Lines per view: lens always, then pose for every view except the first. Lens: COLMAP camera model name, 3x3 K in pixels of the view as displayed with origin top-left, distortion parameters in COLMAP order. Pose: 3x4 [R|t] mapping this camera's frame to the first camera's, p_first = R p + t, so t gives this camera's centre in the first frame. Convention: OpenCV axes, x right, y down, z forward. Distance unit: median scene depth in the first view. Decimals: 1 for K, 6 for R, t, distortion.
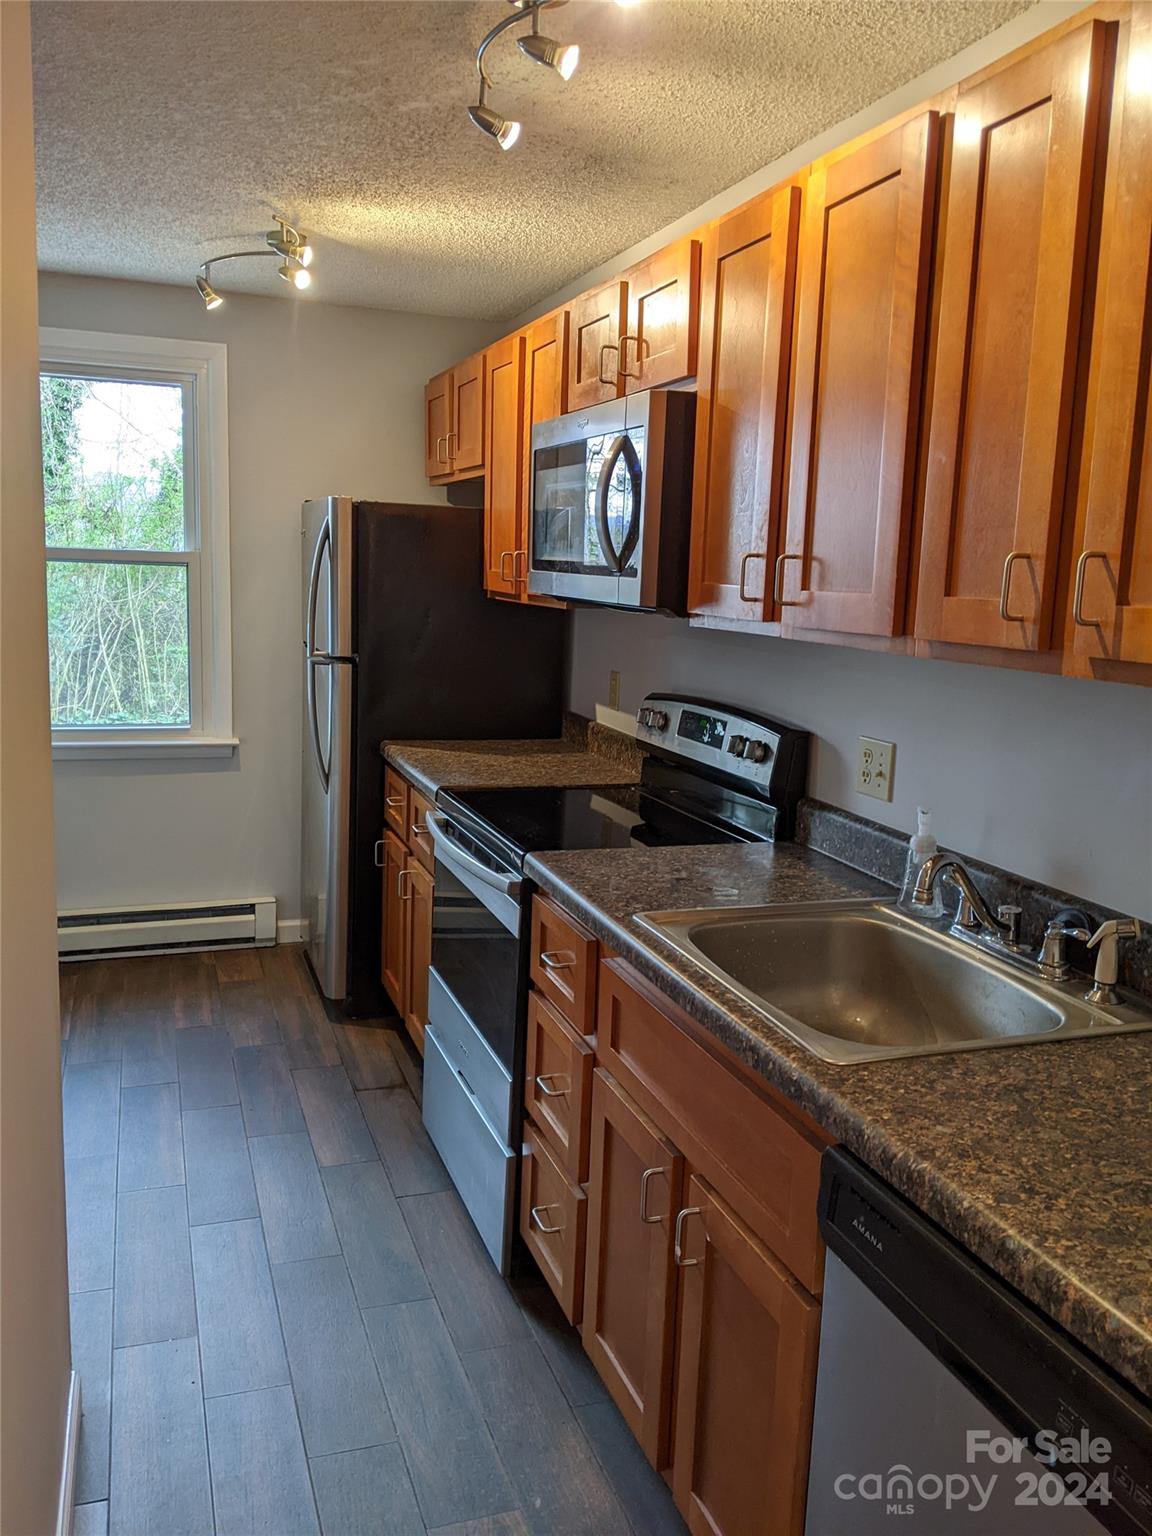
lens RADIAL K [[1232.6, 0, 576.0], [0, 1232.6, 768.0], [0, 0, 1]] dist [0.080437, -0.116007]
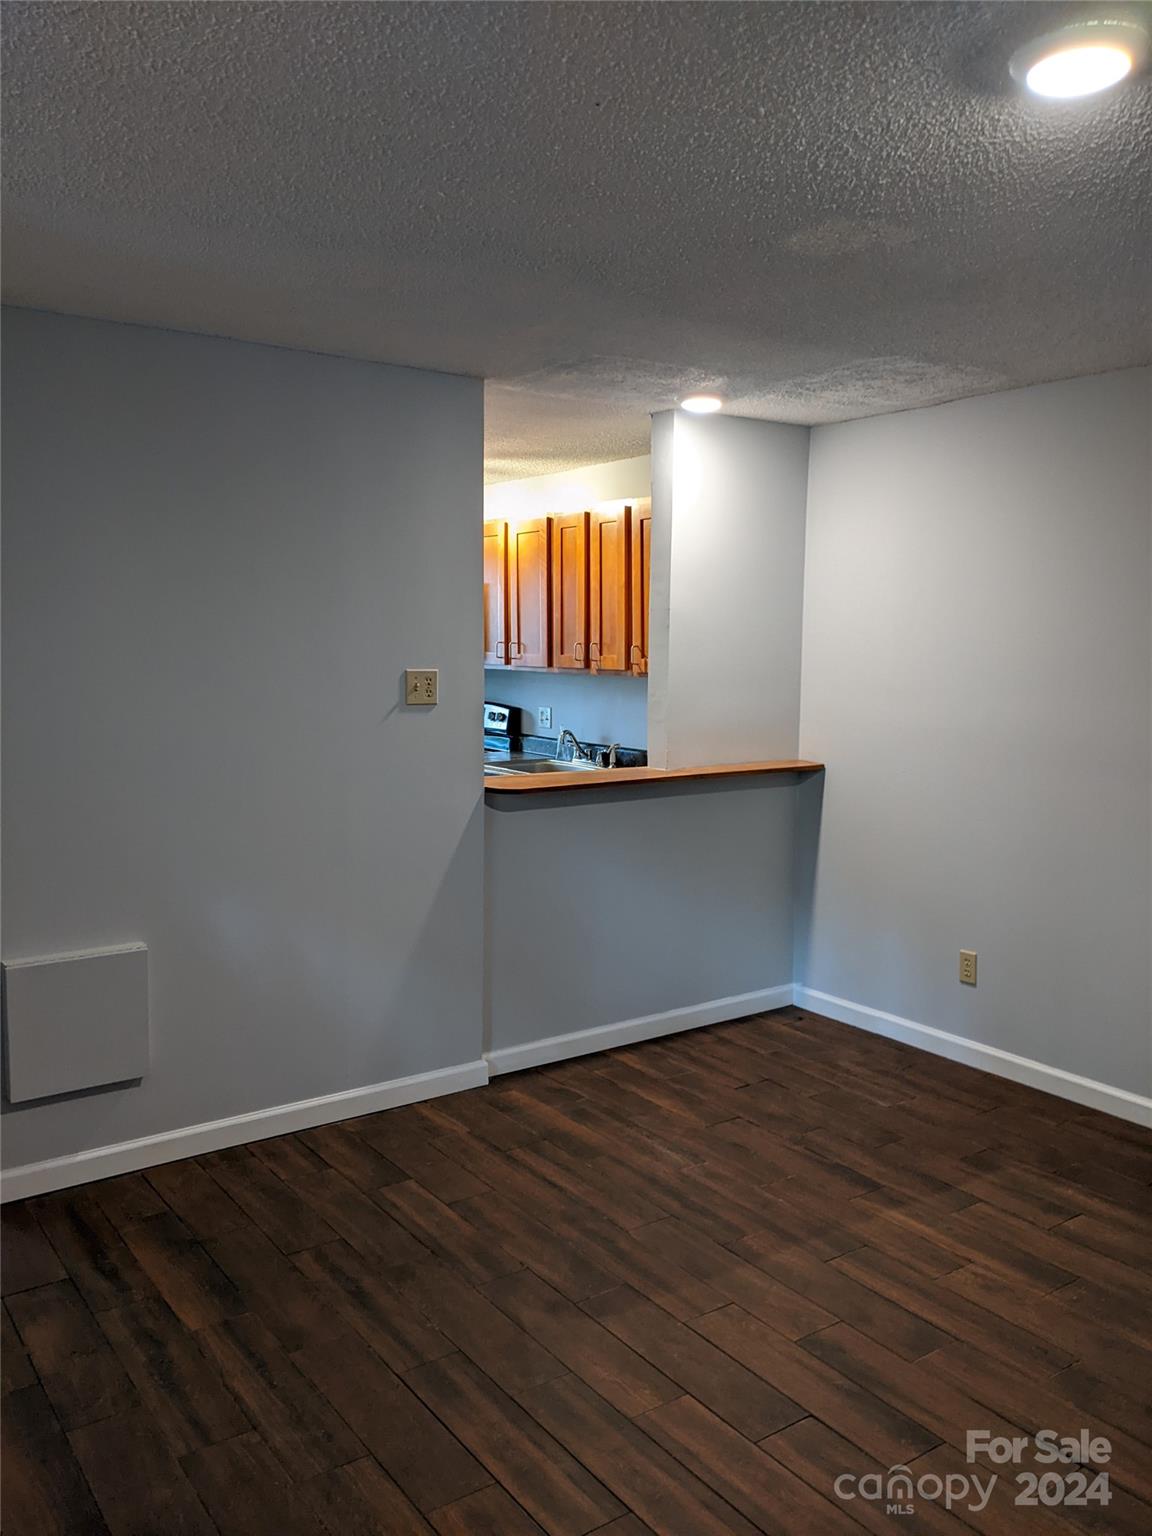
lens RADIAL K [[1232.6, 0, 576.0], [0, 1232.6, 768.0], [0, 0, 1]] dist [0.080437, -0.116007]
pose [[0.963738, -0.056387, 0.260826, -0.484309], [0.069355, 0.996758, -0.040776, 0.267849], [-0.257681, 0.057387, 0.964524, -1.934717]]
